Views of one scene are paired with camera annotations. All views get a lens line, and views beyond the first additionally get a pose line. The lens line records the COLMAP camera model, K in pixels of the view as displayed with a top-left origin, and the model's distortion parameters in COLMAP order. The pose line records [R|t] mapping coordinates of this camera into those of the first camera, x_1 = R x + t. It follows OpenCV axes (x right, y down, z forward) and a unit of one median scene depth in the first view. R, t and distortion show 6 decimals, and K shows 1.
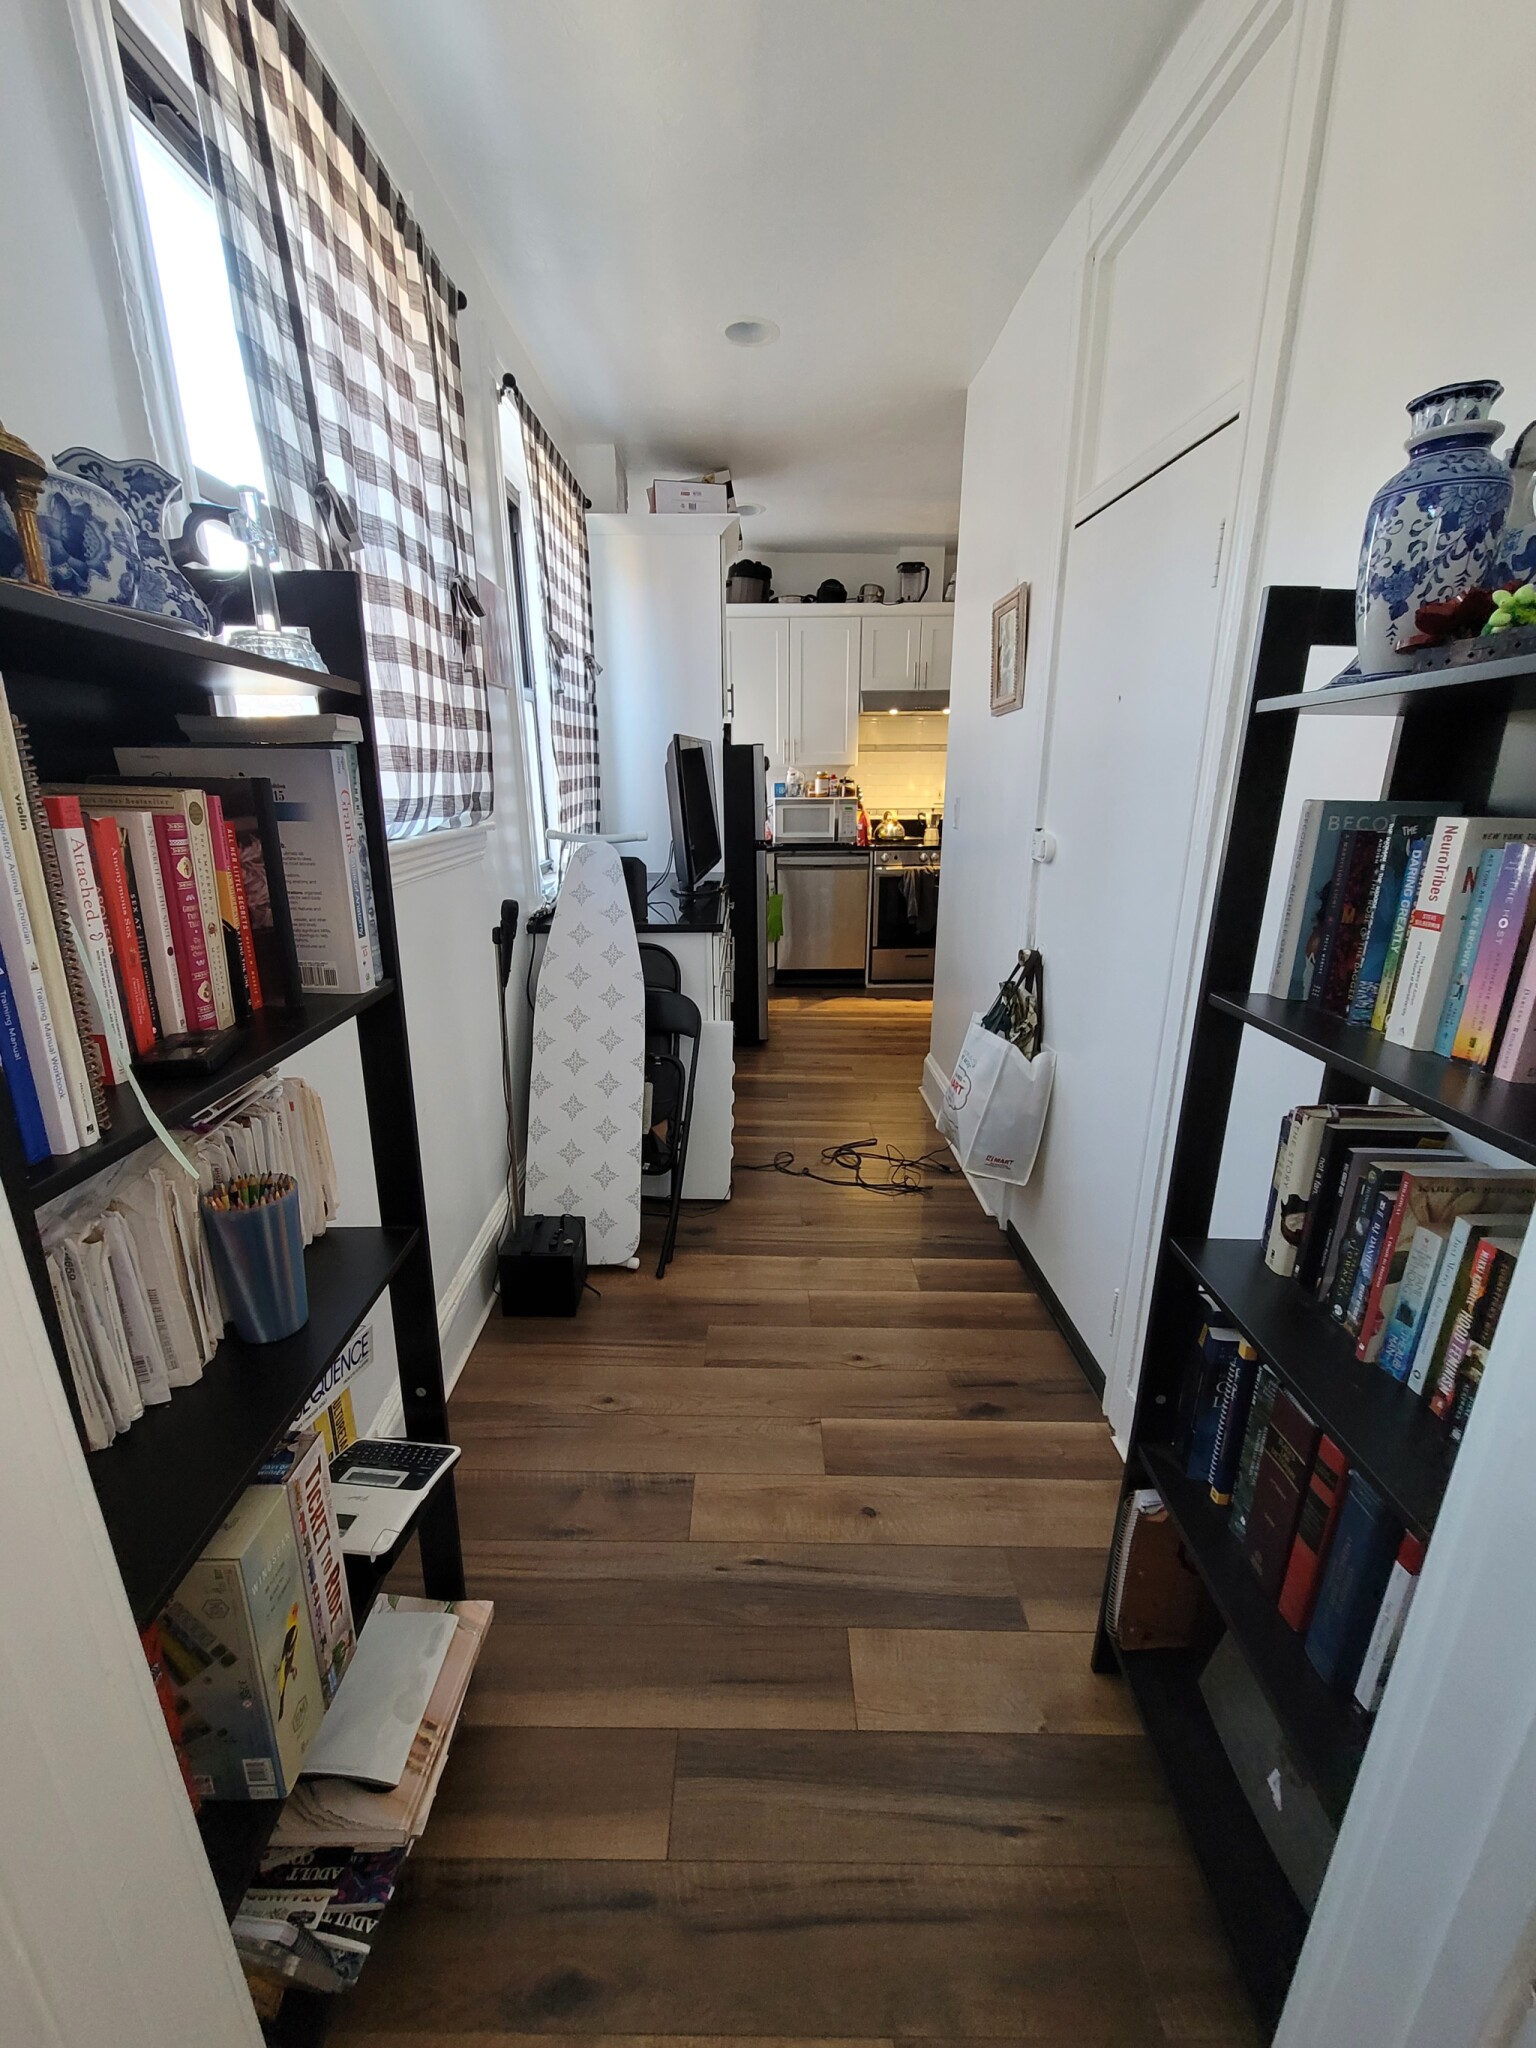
lens RADIAL K [[839.4, 0, 758.0], [0, 839.4, 1027.0], [0, 0, 1]] dist [-0.006764, 0.000386]
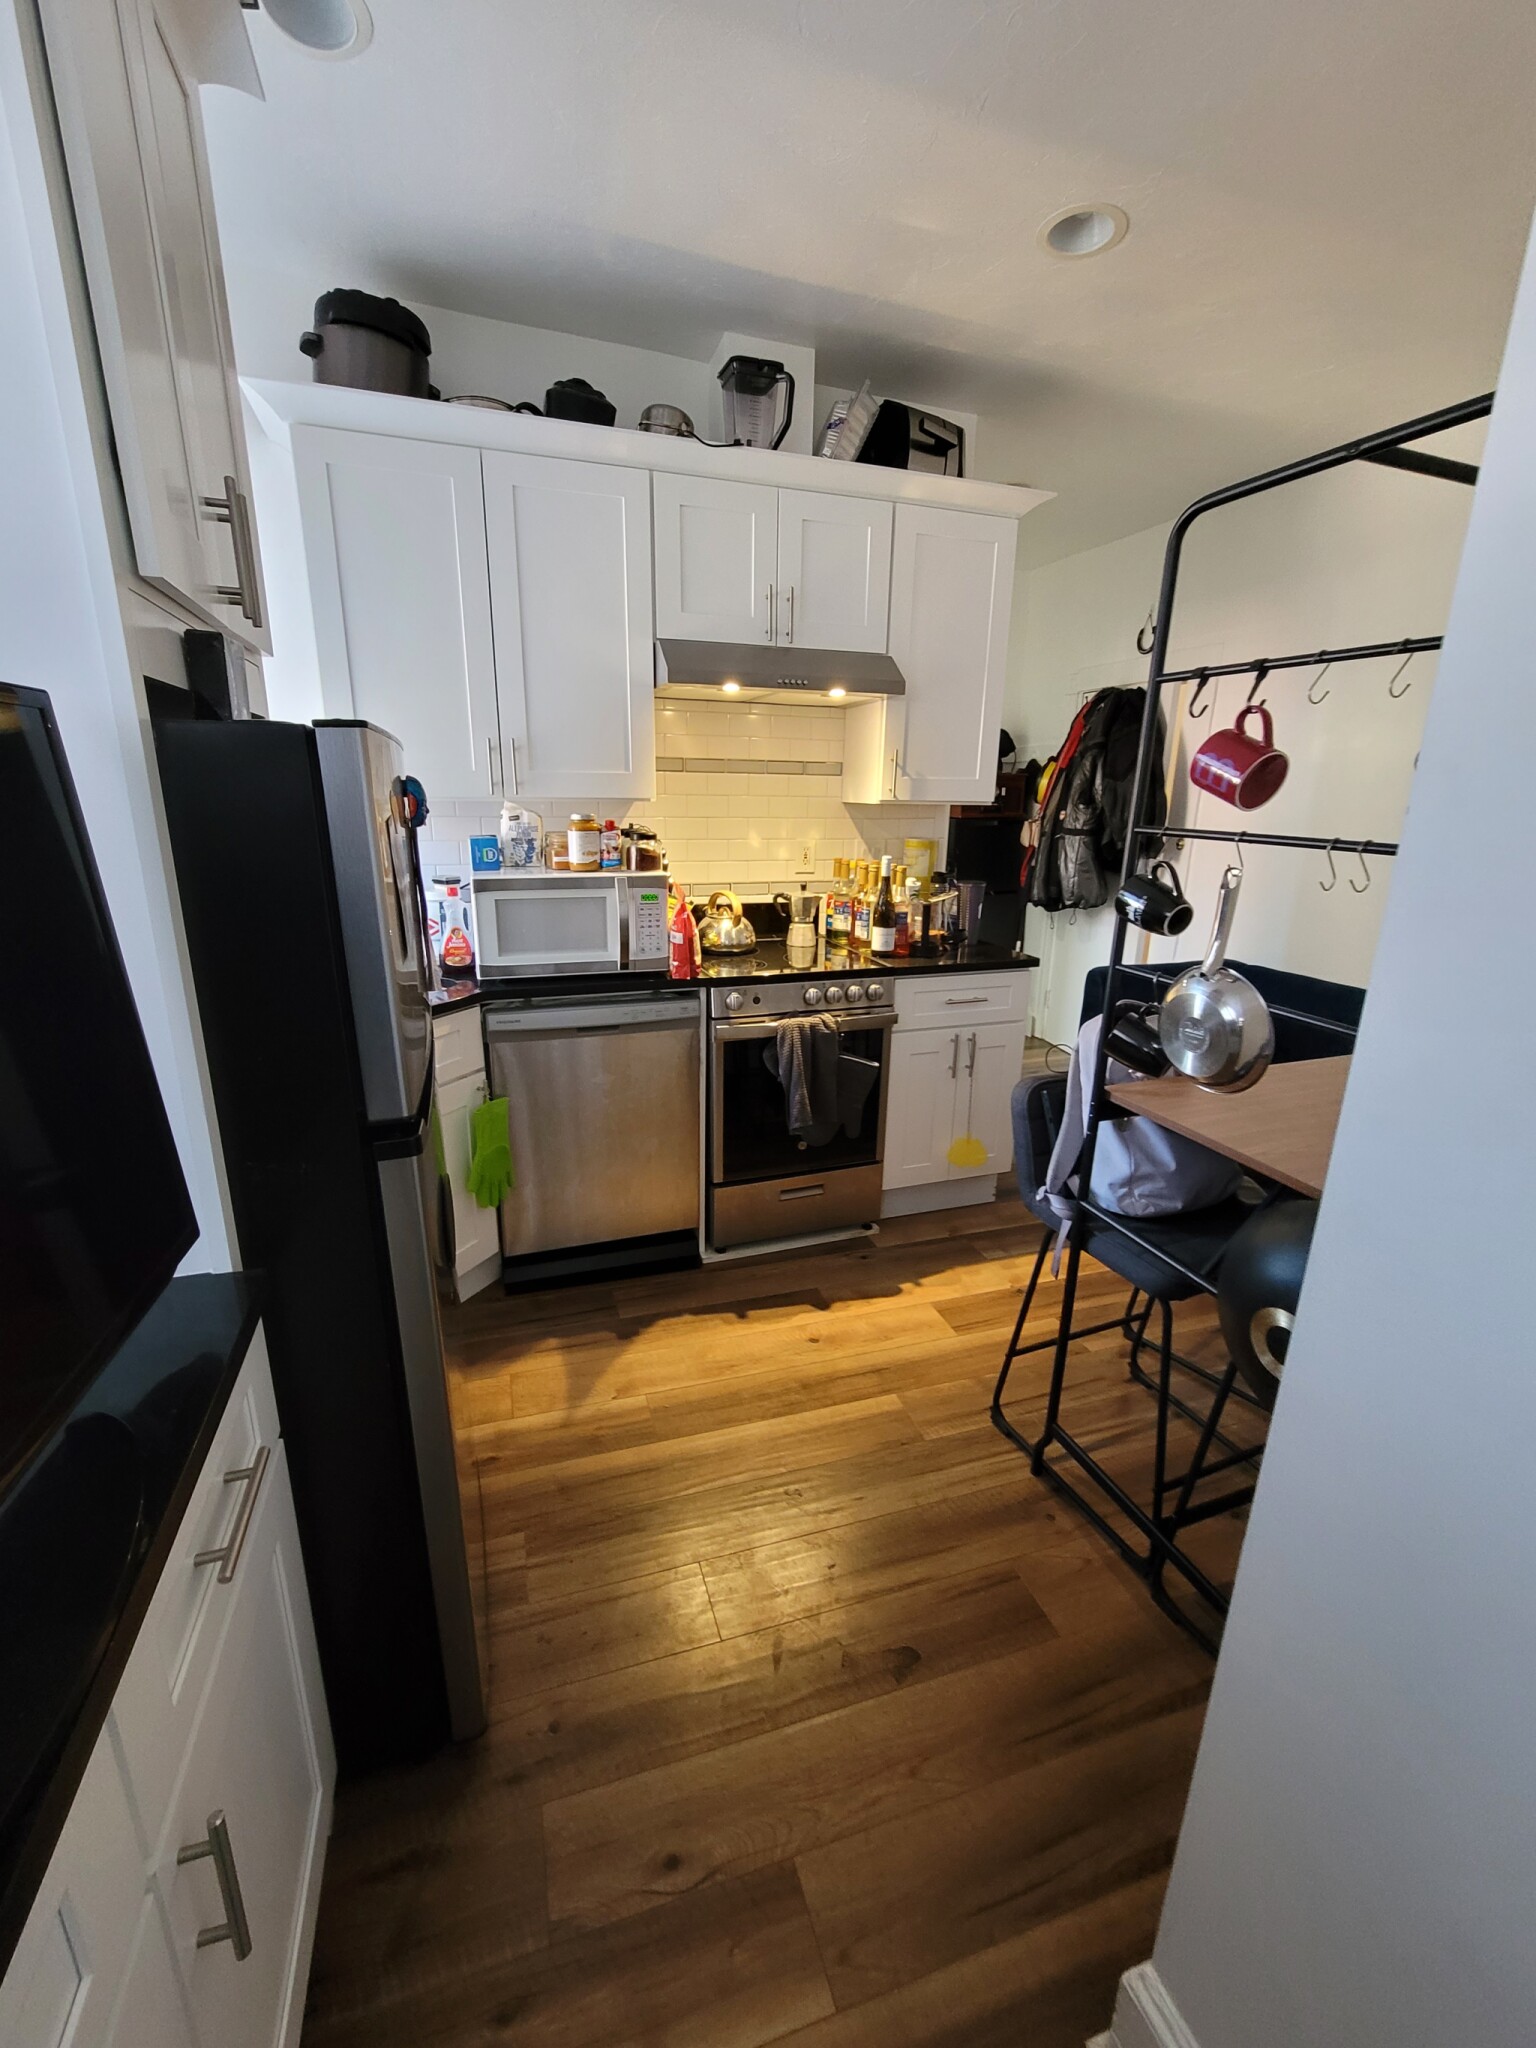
lens RADIAL K [[839.4, 0, 758.0], [0, 839.4, 1027.0], [0, 0, 1]] dist [-0.006764, 0.000386]
pose [[0.951876, -0.063469, 0.299841, 0.025254], [0.070624, 0.997417, -0.013075, -0.181049], [-0.298236, 0.033622, 0.953900, 0.558819]]
